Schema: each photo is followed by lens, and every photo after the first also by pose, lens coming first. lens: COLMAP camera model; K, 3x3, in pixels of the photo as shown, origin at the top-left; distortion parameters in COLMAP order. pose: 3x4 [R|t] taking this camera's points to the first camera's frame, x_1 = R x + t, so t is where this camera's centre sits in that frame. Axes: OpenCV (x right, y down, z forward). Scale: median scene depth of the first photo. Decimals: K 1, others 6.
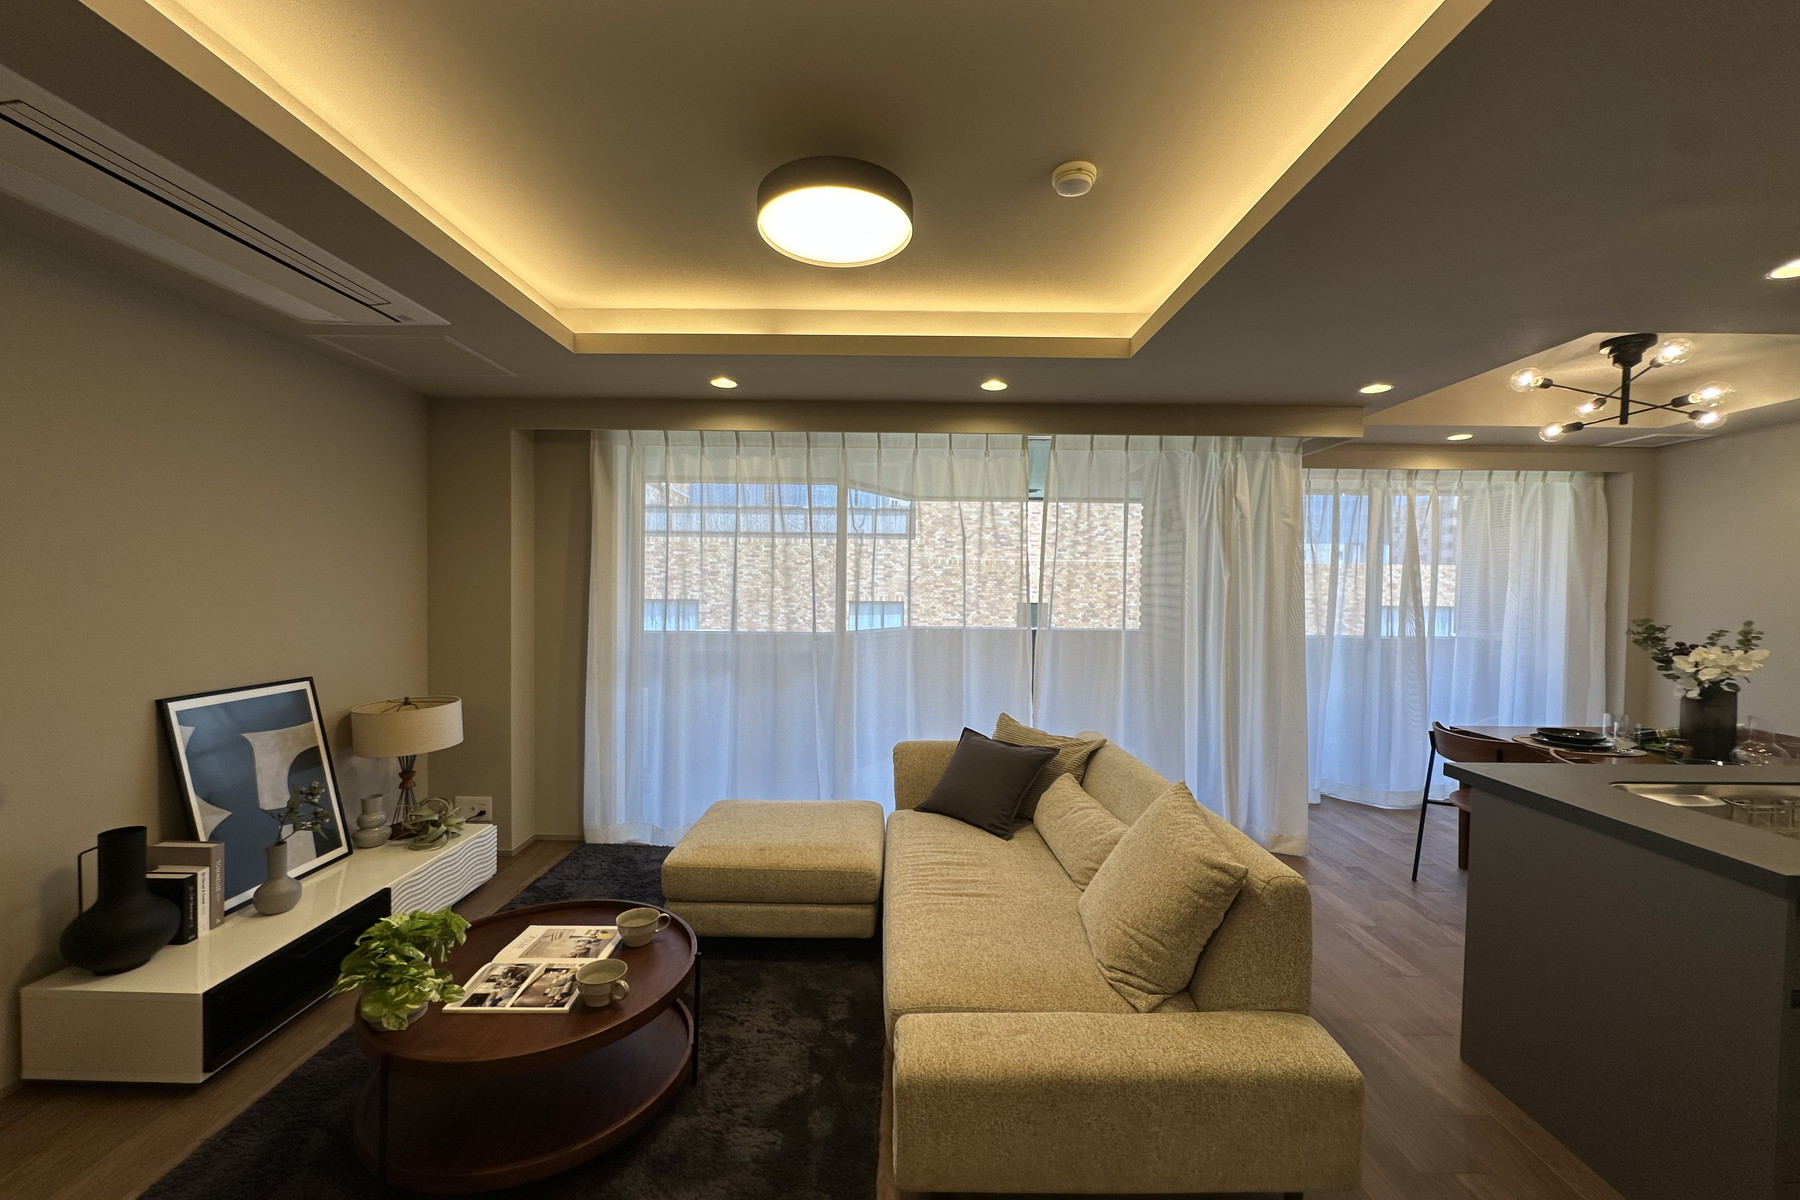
lens RADIAL K [[710.6, 0, 896.6], [0, 710.6, 598.8], [0, 0, 1]] dist [-0.001310, -0.000032]
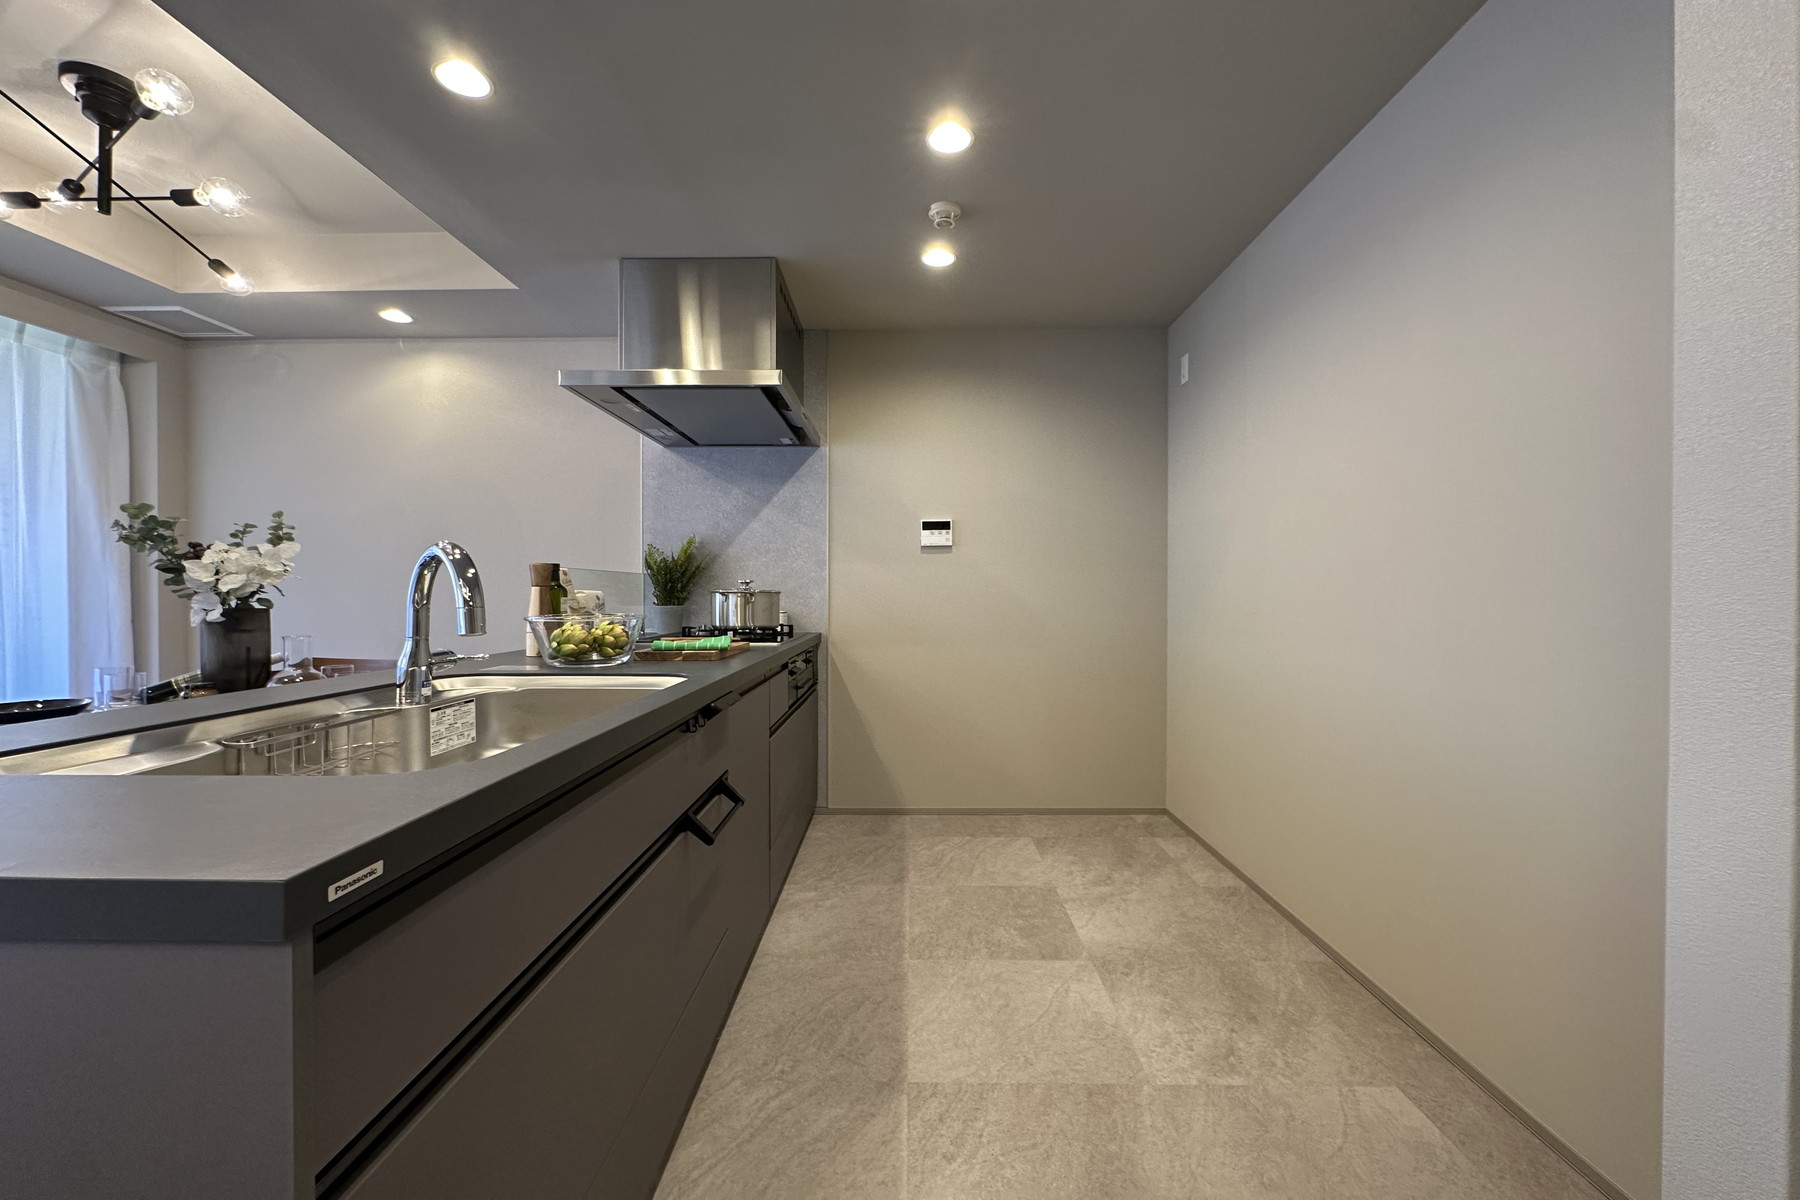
lens RADIAL K [[710.6, 0, 896.6], [0, 710.6, 598.8], [0, 0, 1]] dist [-0.001310, -0.000032]
pose [[0.003683, -0.021235, 0.999768, 0.428536], [0.020745, 0.999561, 0.021154, 0.117597], [-0.999778, 0.020663, 0.004121, 0.326612]]
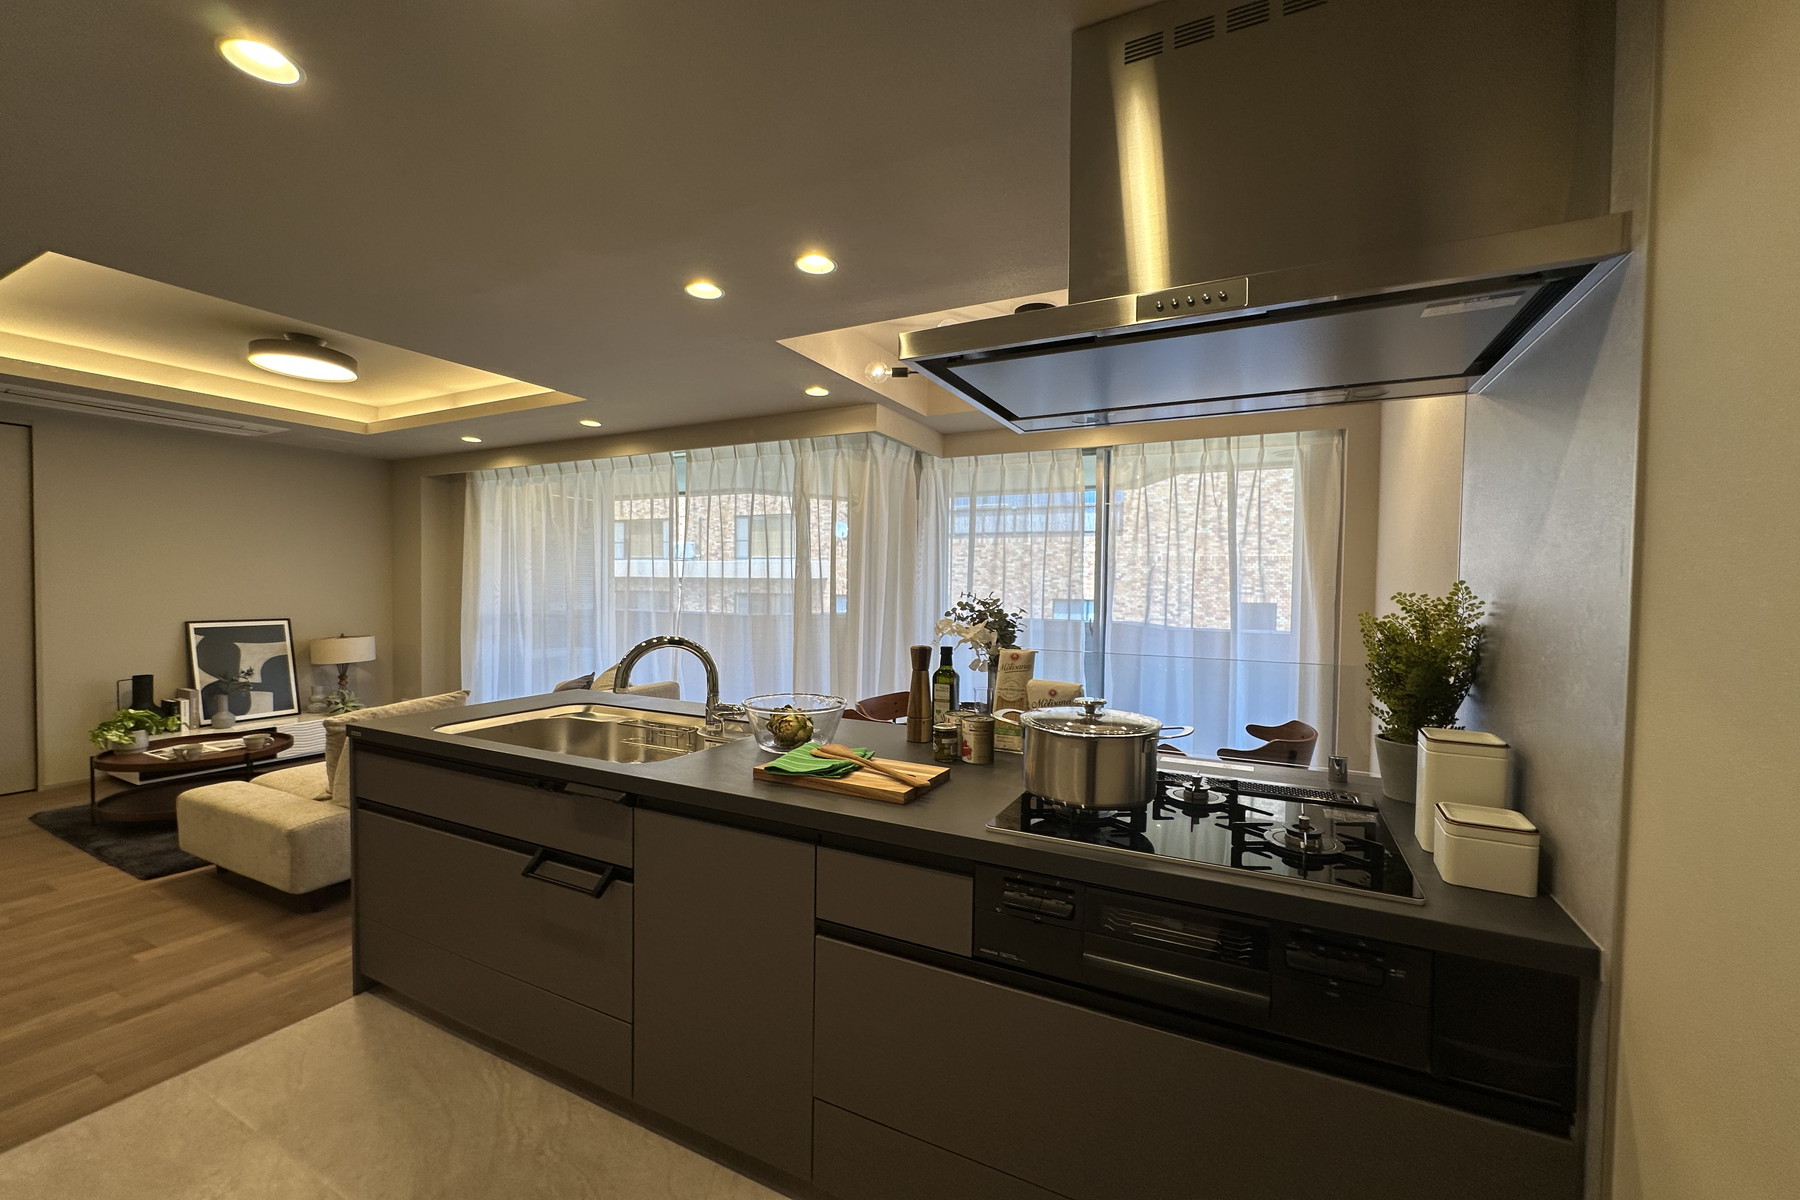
lens RADIAL K [[710.6, 0, 896.6], [0, 710.6, 598.8], [0, 0, 1]] dist [-0.001310, -0.000032]
pose [[0.892322, 0.009738, -0.451295, 1.473228], [-0.010697, 0.999943, 0.000427, 0.038650], [0.451274, 0.004446, 0.892375, 0.040470]]
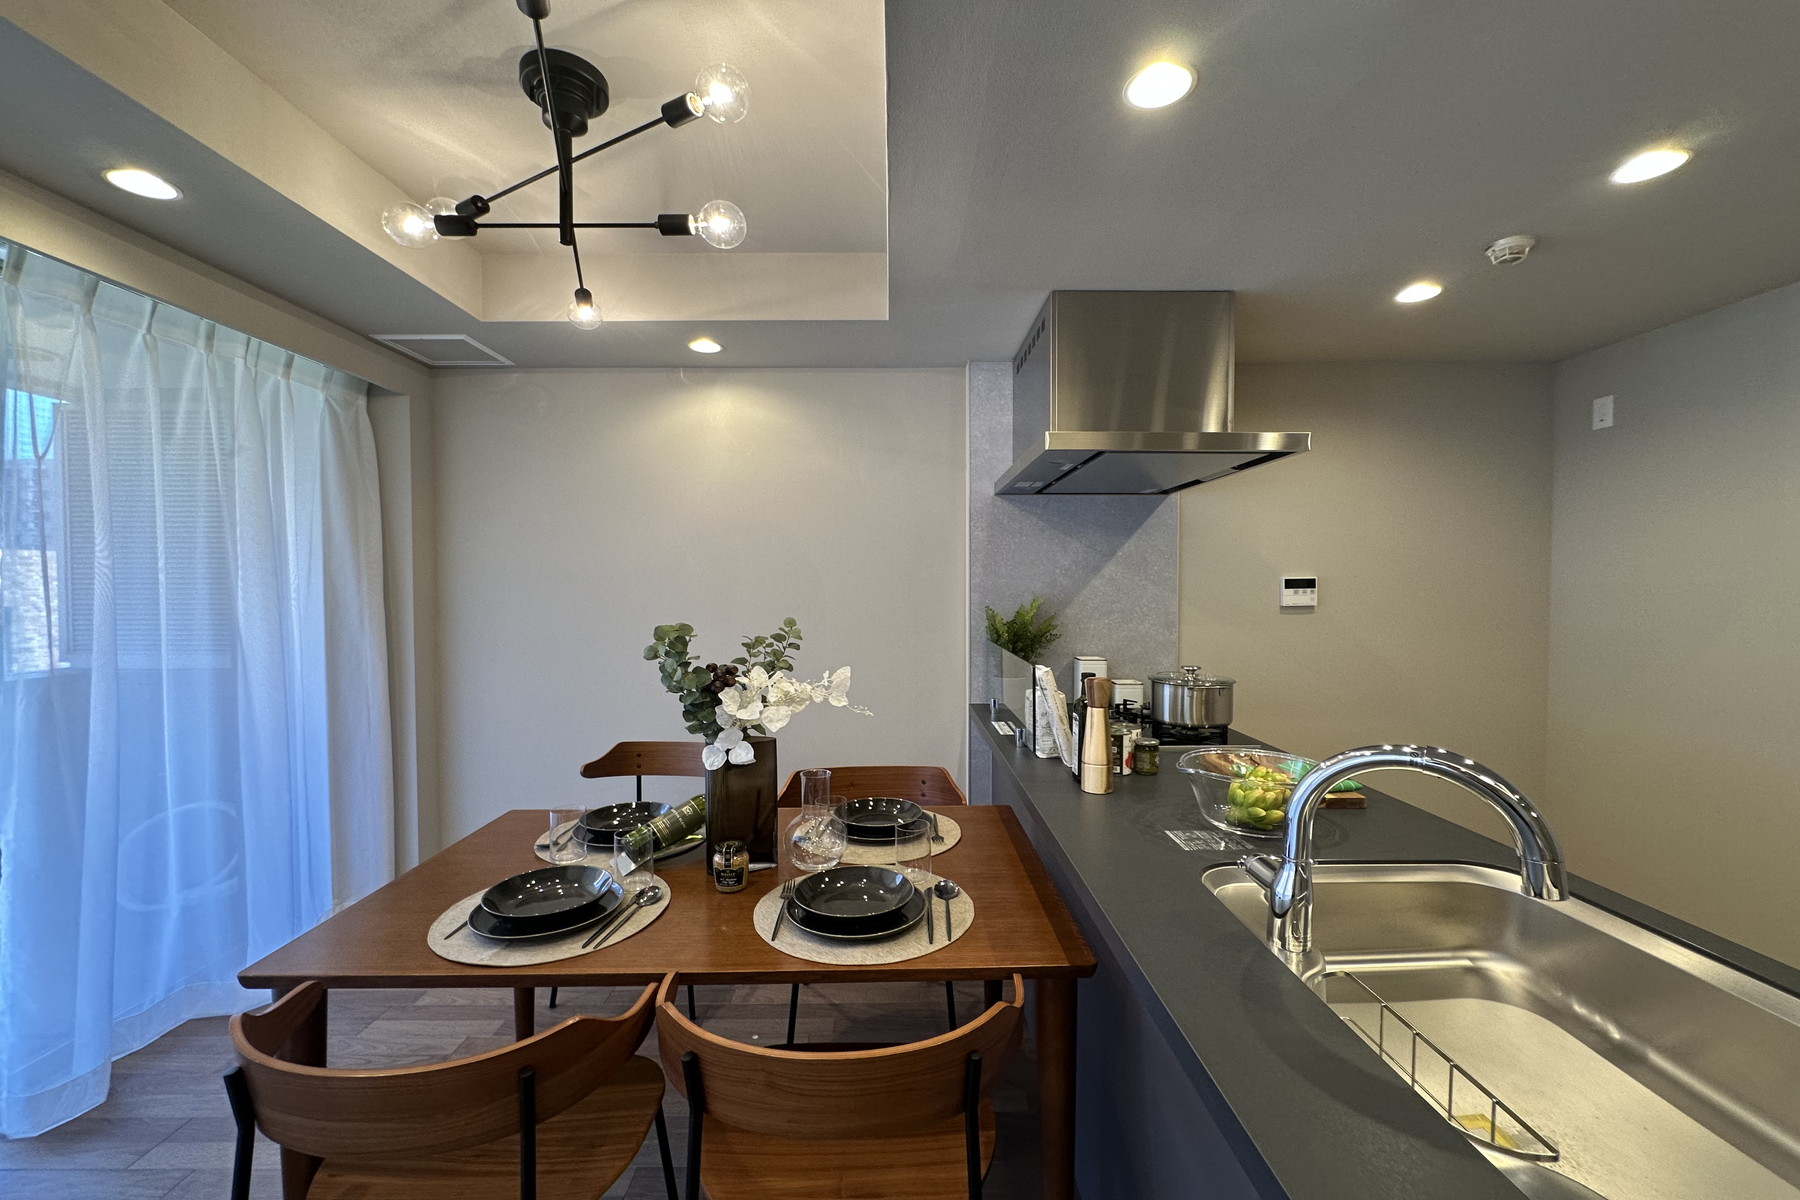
lens RADIAL K [[707.6, 0, 903.3], [0, 707.6, 607.2], [0, 0, 1]] dist [-0.001248, 0.000125]
pose [[-0.026545, -0.047530, 0.998517, 0.568989], [0.022809, 0.998580, 0.048139, -0.006972], [-0.999387, 0.024053, -0.025423, 0.883832]]
